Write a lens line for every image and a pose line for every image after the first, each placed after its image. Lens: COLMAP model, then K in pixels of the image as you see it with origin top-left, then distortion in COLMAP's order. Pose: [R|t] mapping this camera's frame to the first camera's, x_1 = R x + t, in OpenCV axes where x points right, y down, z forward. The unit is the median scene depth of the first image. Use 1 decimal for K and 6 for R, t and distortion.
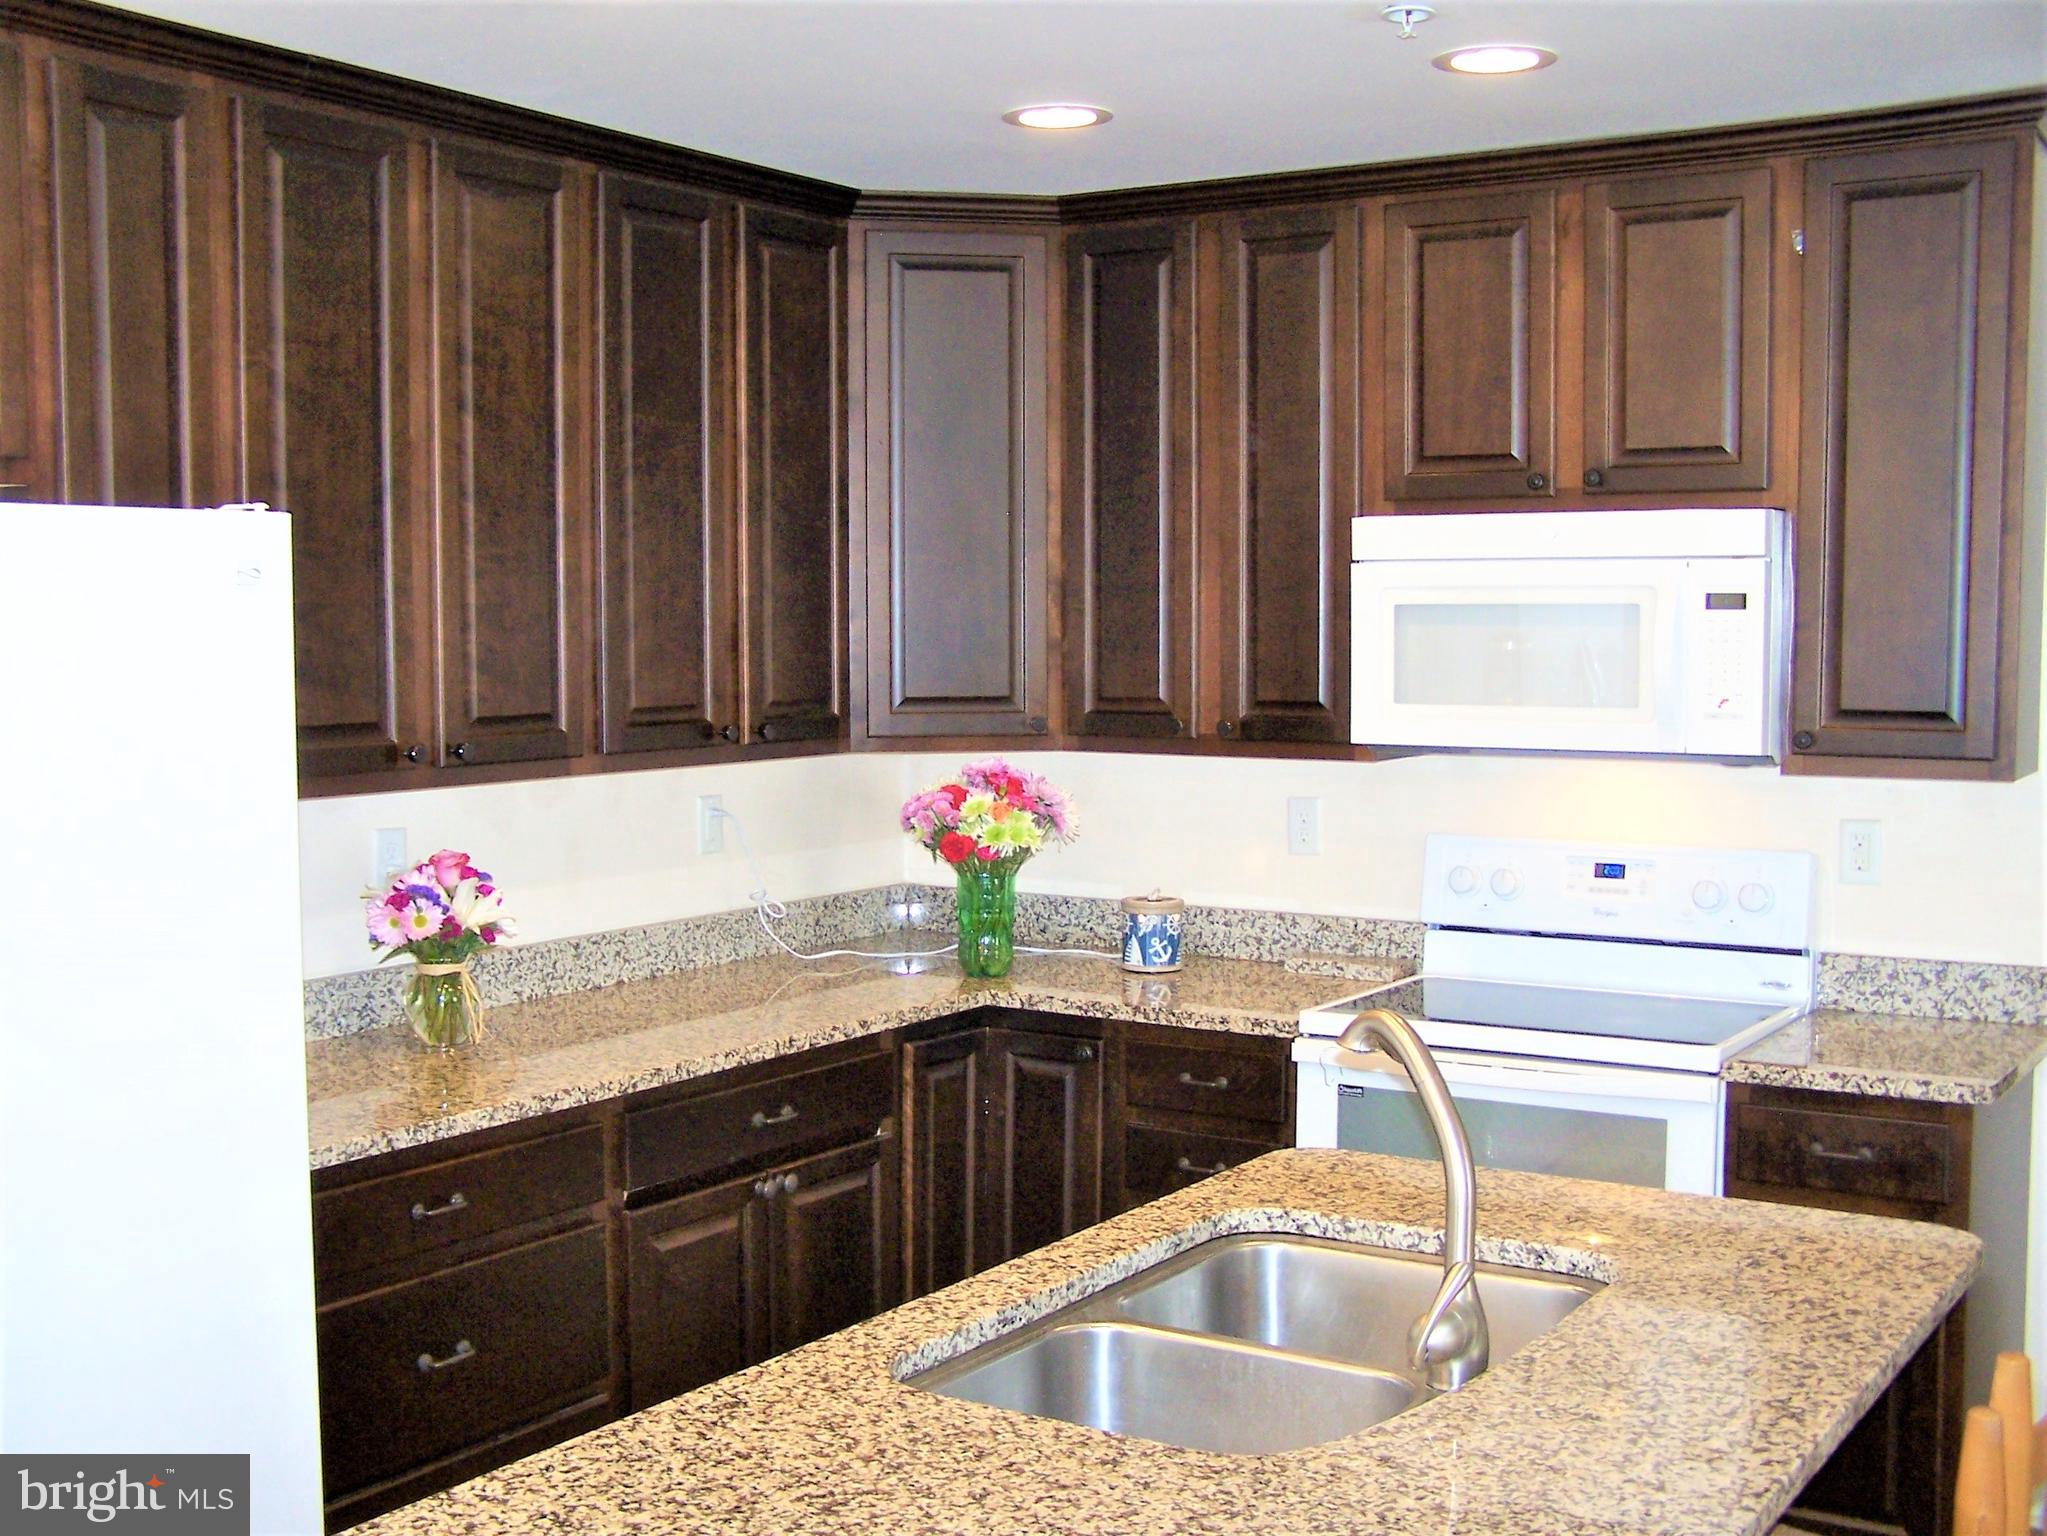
lens RADIAL K [[2328.5, 0, 976.6], [0, 2328.5, 780.6], [0, 0, 1]] dist [-0.191452, 0.318873]
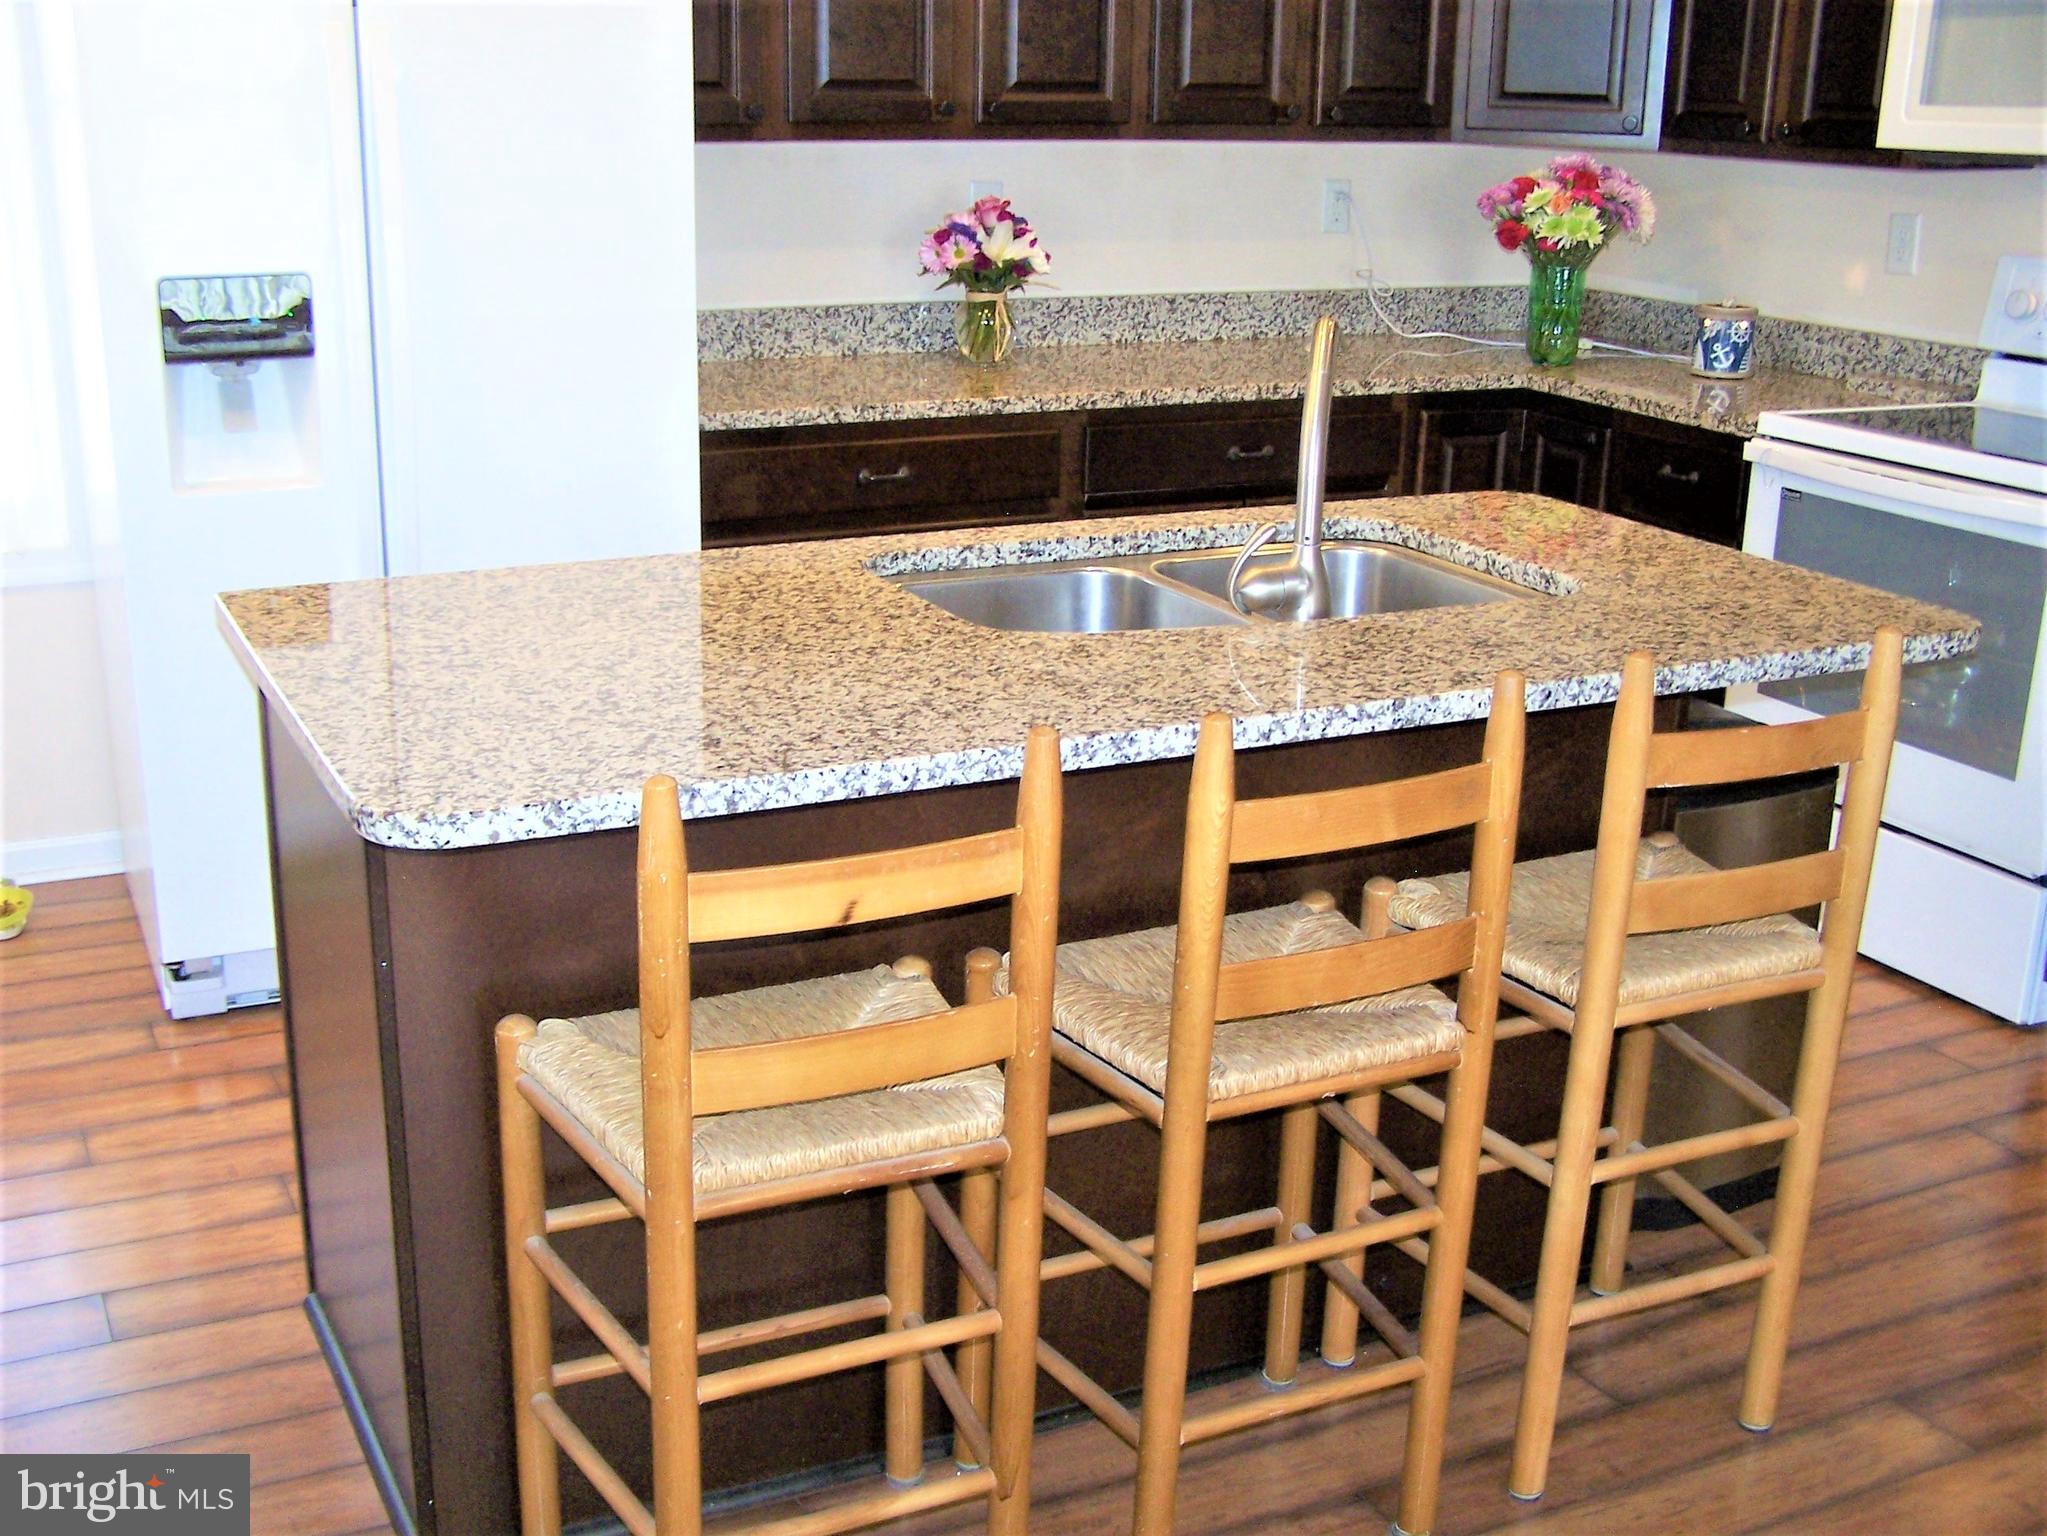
lens RADIAL K [[2328.5, 0, 976.6], [0, 2328.5, 780.6], [0, 0, 1]] dist [-0.191452, 0.318873]
pose [[0.859036, 0.168379, -0.483431, 0.339095], [-0.053127, 0.968582, 0.242953, 0.030304], [0.509151, -0.183022, 0.840993, -0.041154]]
